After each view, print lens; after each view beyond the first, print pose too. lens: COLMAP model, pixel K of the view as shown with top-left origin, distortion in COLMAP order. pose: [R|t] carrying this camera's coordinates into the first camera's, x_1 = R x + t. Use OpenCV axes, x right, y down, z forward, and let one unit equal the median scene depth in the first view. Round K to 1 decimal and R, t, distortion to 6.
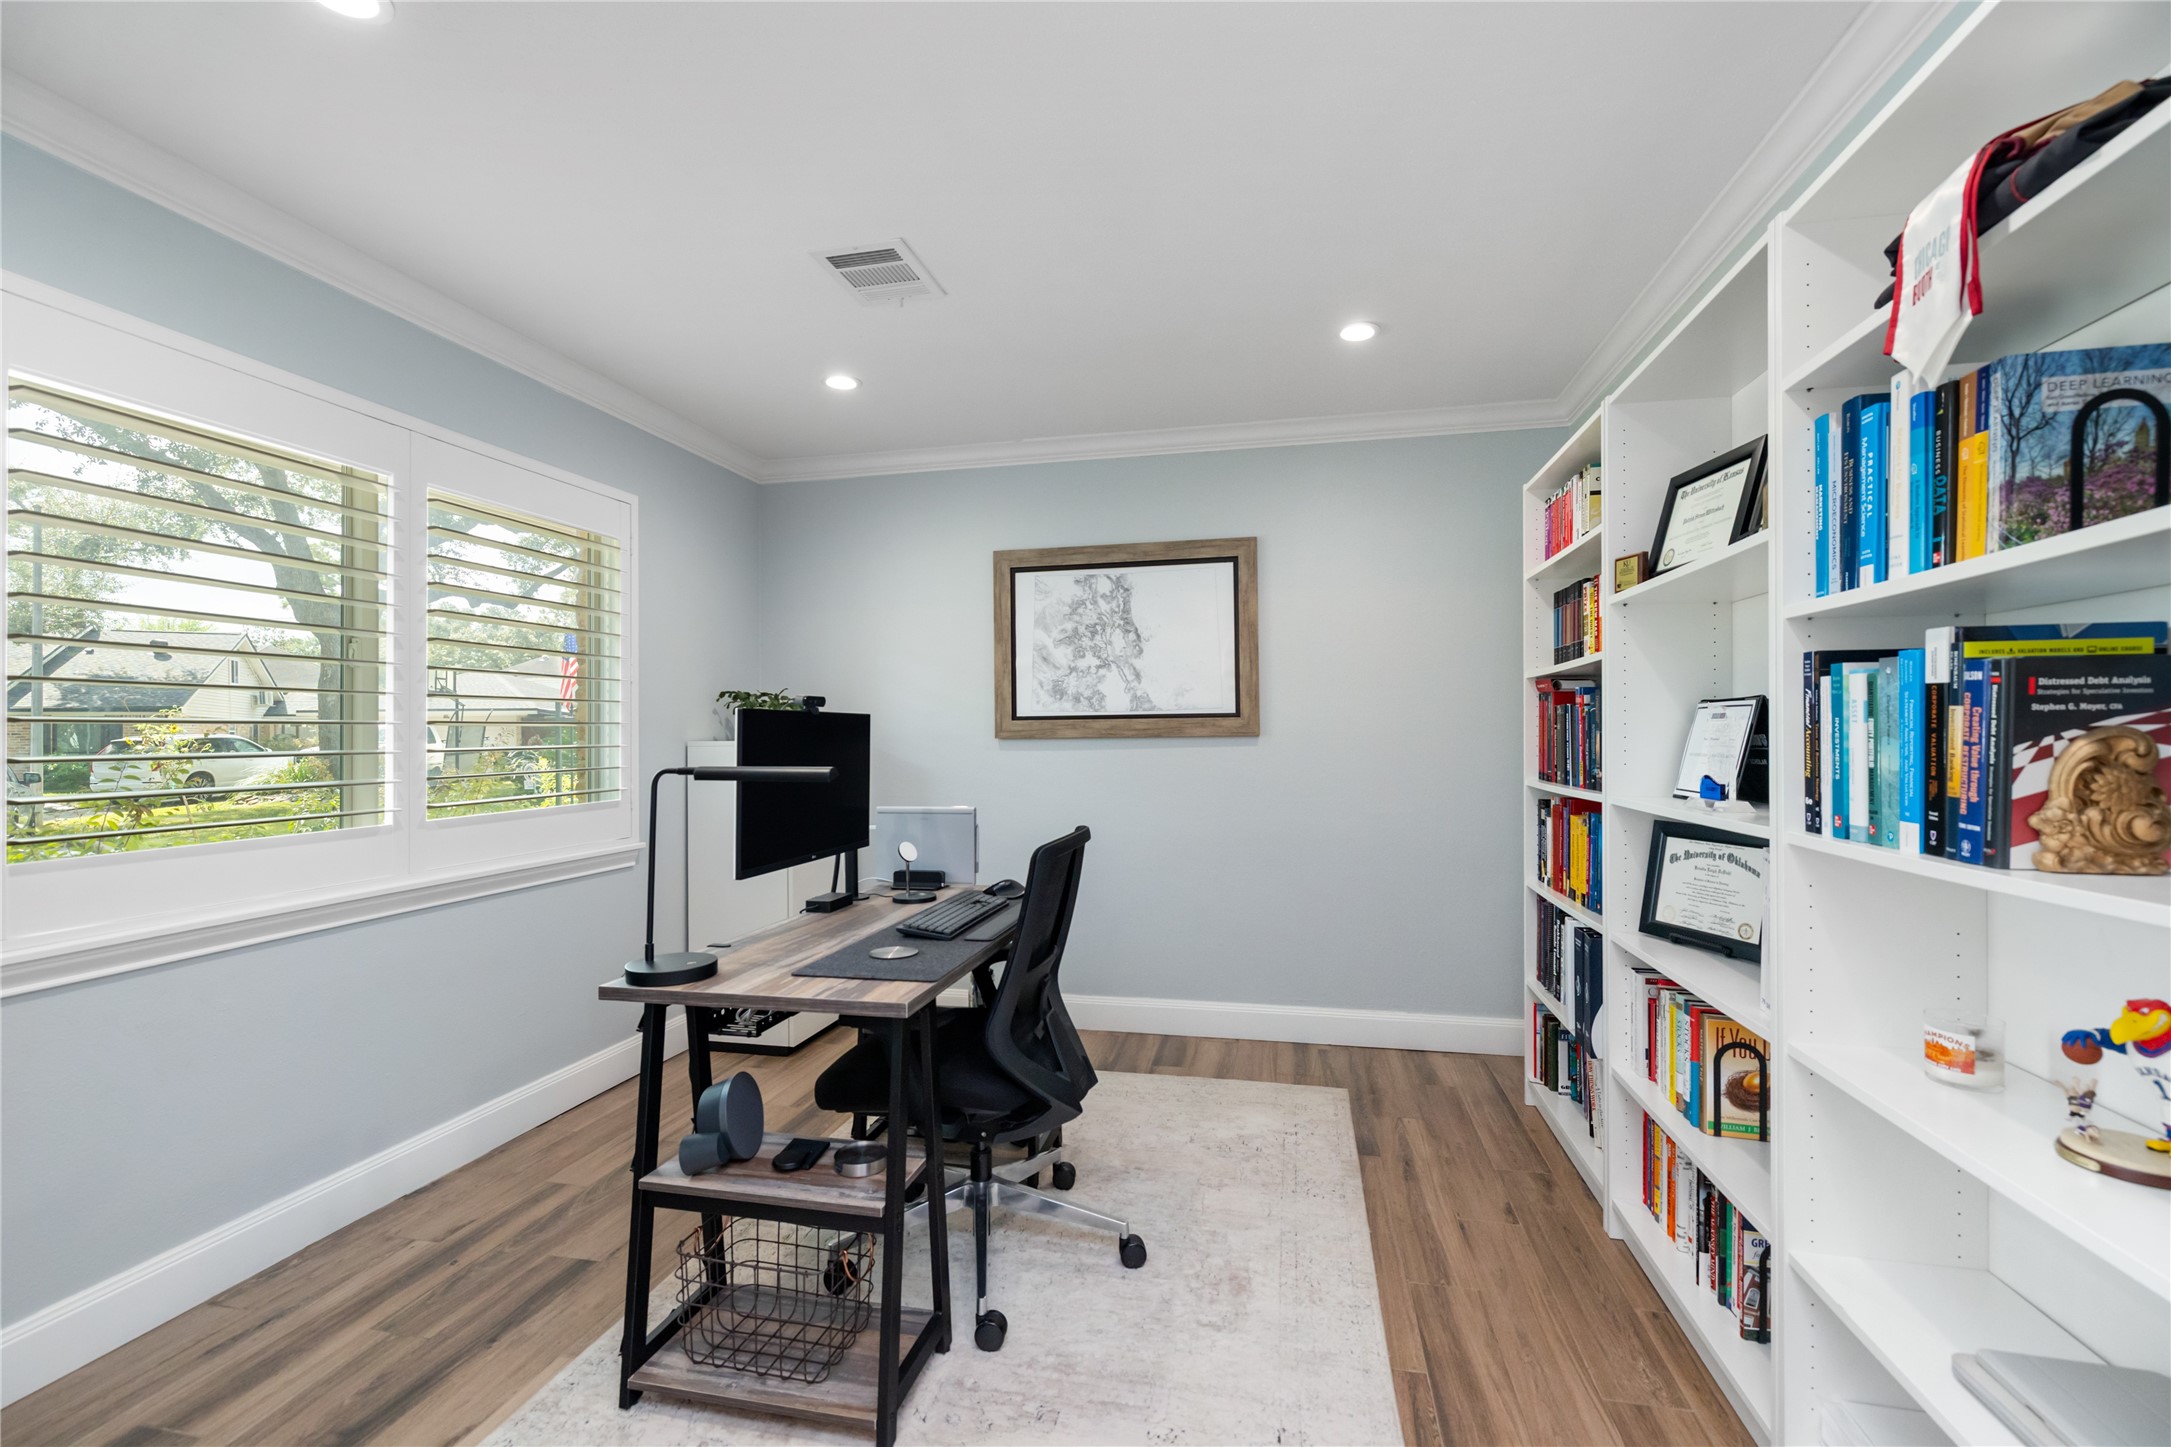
lens RADIAL K [[934.3, 0, 1091.8], [0, 934.3, 724.0], [0, 0, 1]] dist [0.001575, -0.000259]
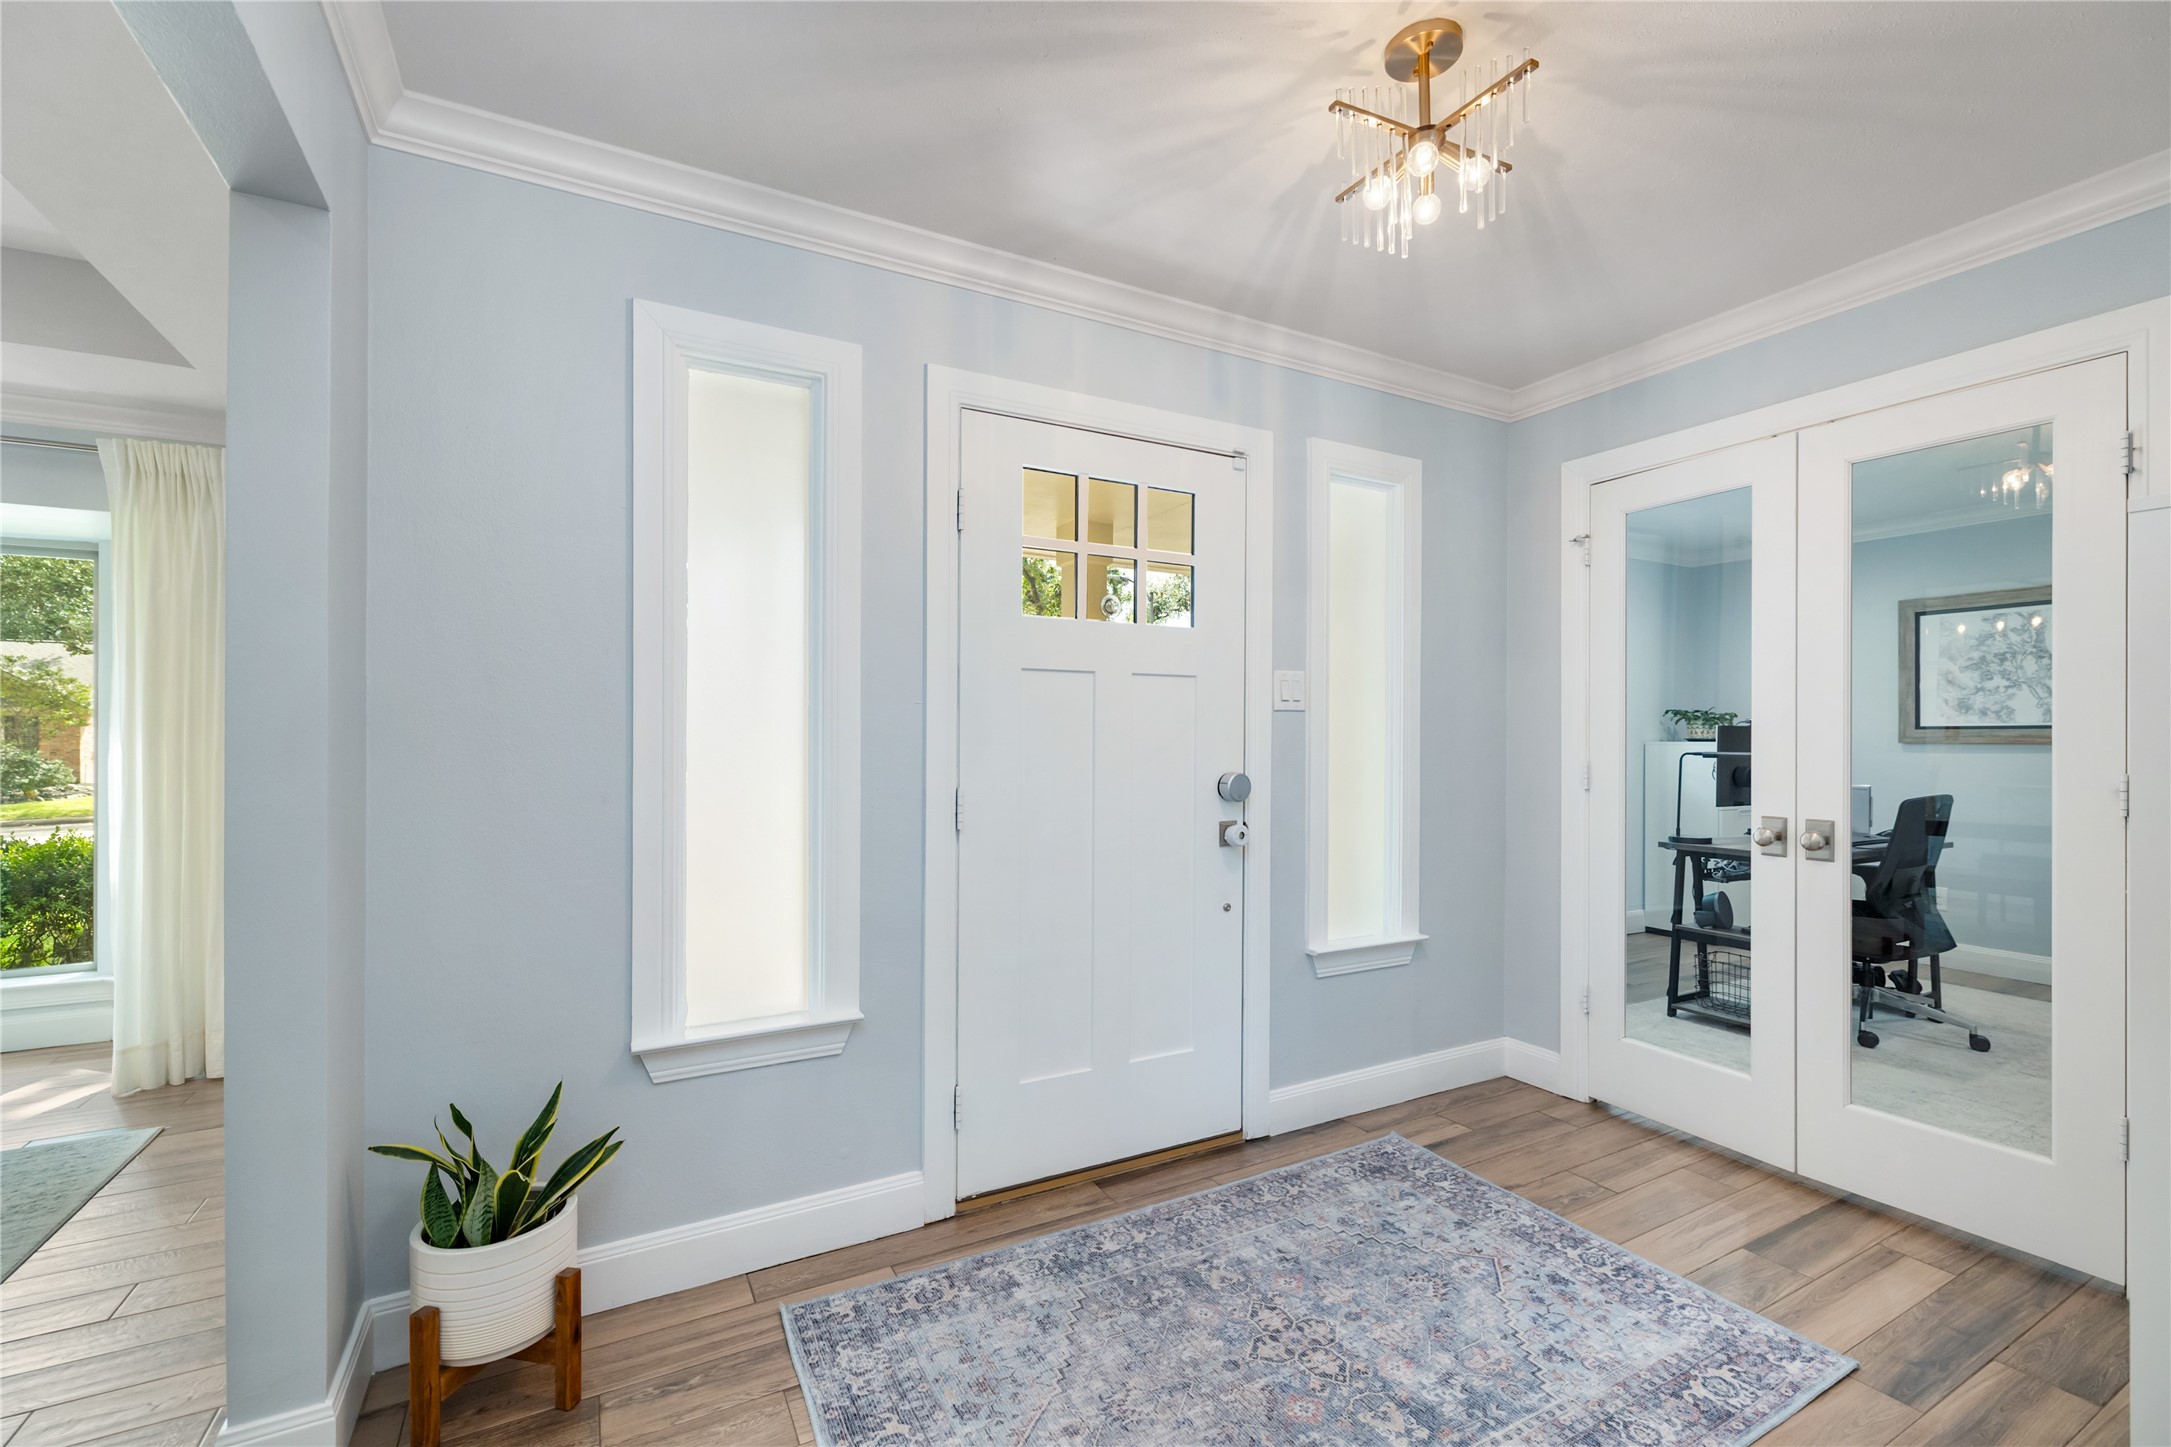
lens RADIAL K [[934.3, 0, 1091.8], [0, 934.3, 724.0], [0, 0, 1]] dist [0.001575, -0.000259]
pose [[0.656991, -0.000480, -0.753898, 0.145045], [-0.003879, 0.999984, -0.004017, -0.001939], [0.753889, 0.005563, 0.656979, -0.737969]]
